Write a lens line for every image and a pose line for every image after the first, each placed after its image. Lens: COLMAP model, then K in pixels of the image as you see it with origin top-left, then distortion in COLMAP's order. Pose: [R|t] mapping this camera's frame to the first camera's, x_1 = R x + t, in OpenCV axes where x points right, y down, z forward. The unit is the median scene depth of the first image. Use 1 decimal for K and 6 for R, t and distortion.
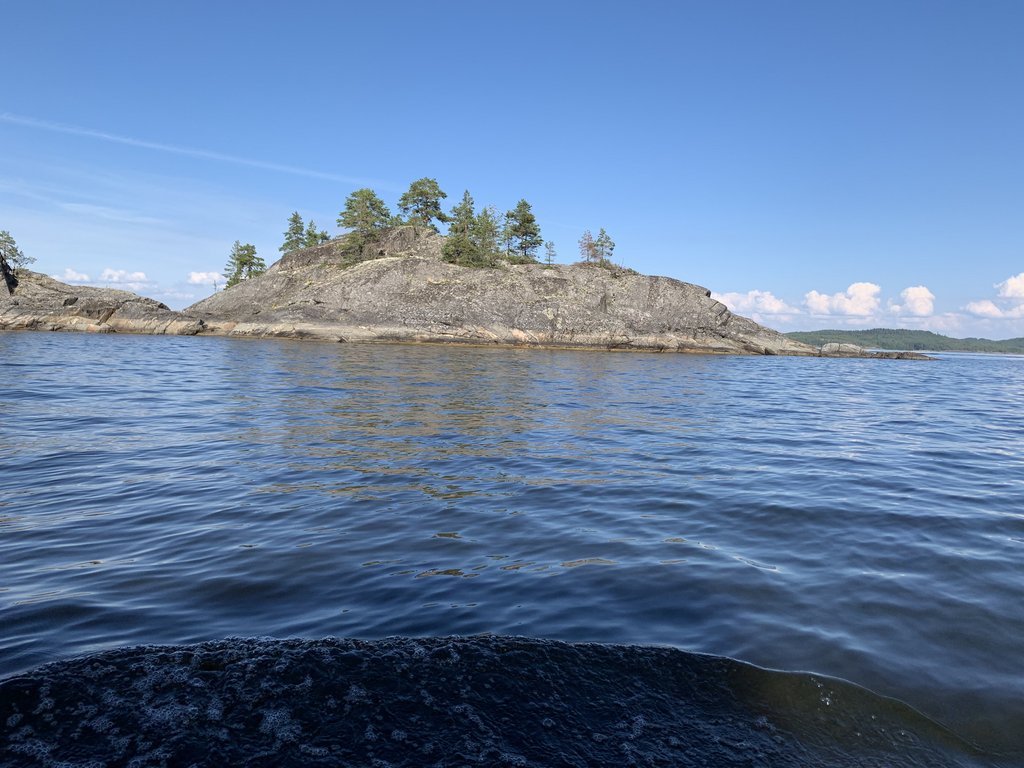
lens RADIAL K [[780.7, 0, 512.0], [0, 780.7, 384.0], [0, 0, 1]] dist [0.108062, -0.230406]
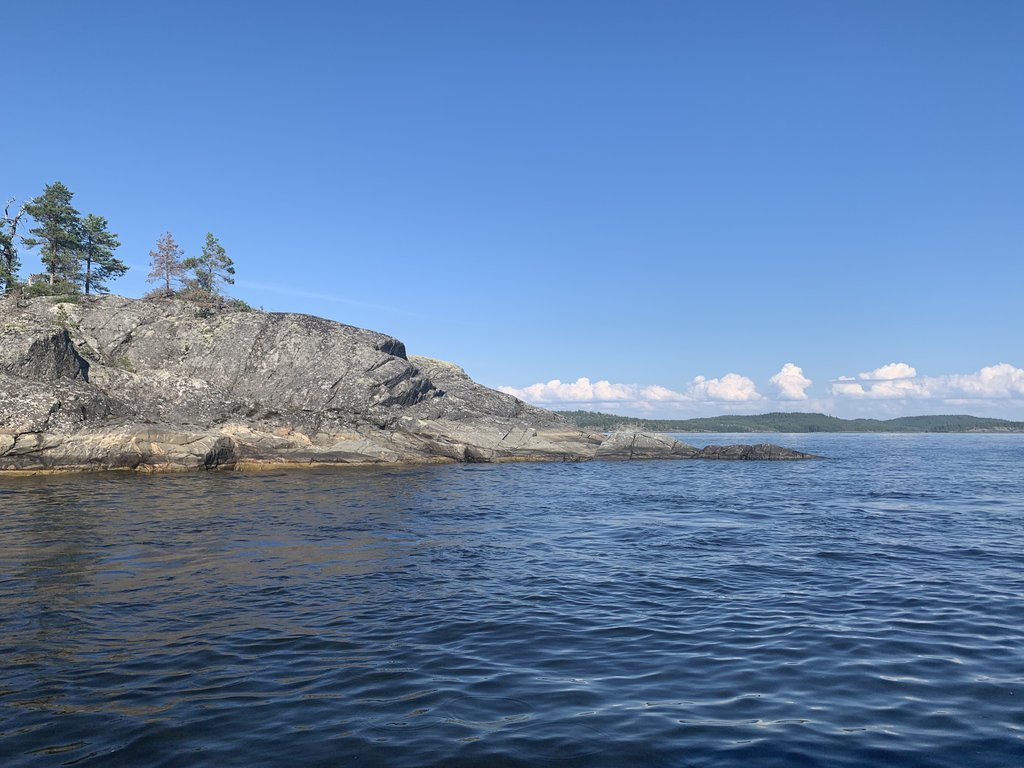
lens RADIAL K [[780.7, 0, 512.0], [0, 780.7, 384.0], [0, 0, 1]] dist [0.108062, -0.230406]
pose [[0.993214, -0.025970, 0.113367, 0.289308], [0.039216, 0.992448, -0.116226, -0.027059], [-0.109492, 0.119883, 0.986732, 0.511003]]
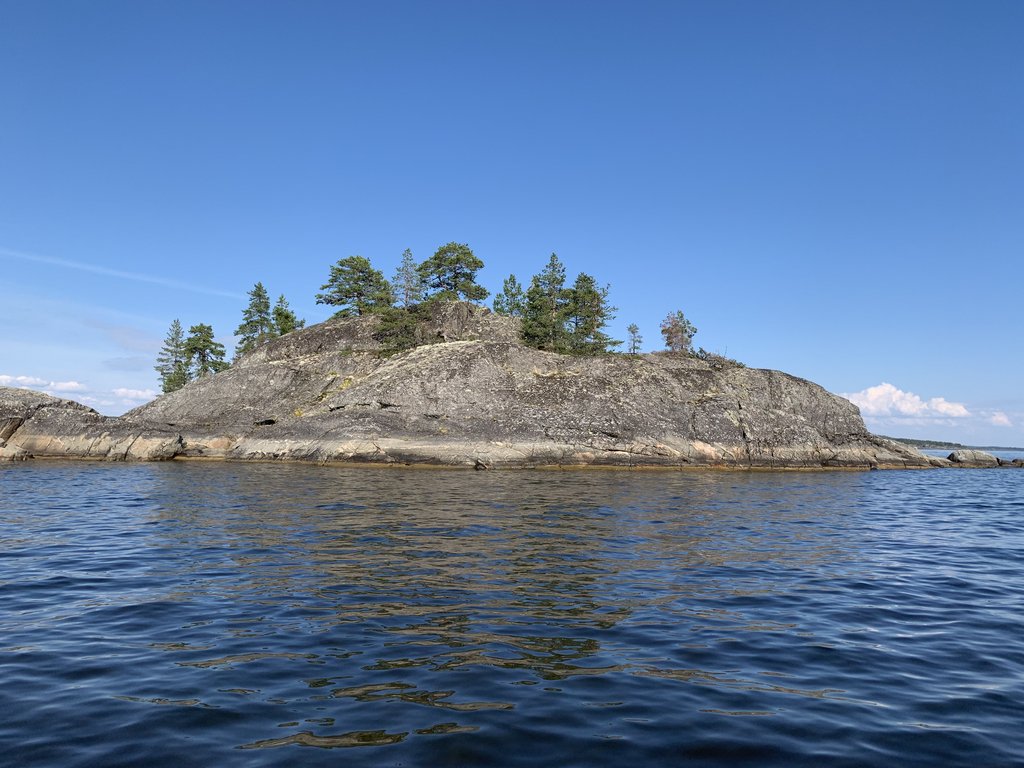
lens RADIAL K [[780.7, 0, 512.0], [0, 780.7, 384.0], [0, 0, 1]] dist [0.108062, -0.230406]
pose [[0.972089, -0.001068, 0.234608, -0.270283], [0.030905, 0.991858, -0.123538, -0.033994], [-0.232566, 0.127341, 0.964208, 0.311023]]
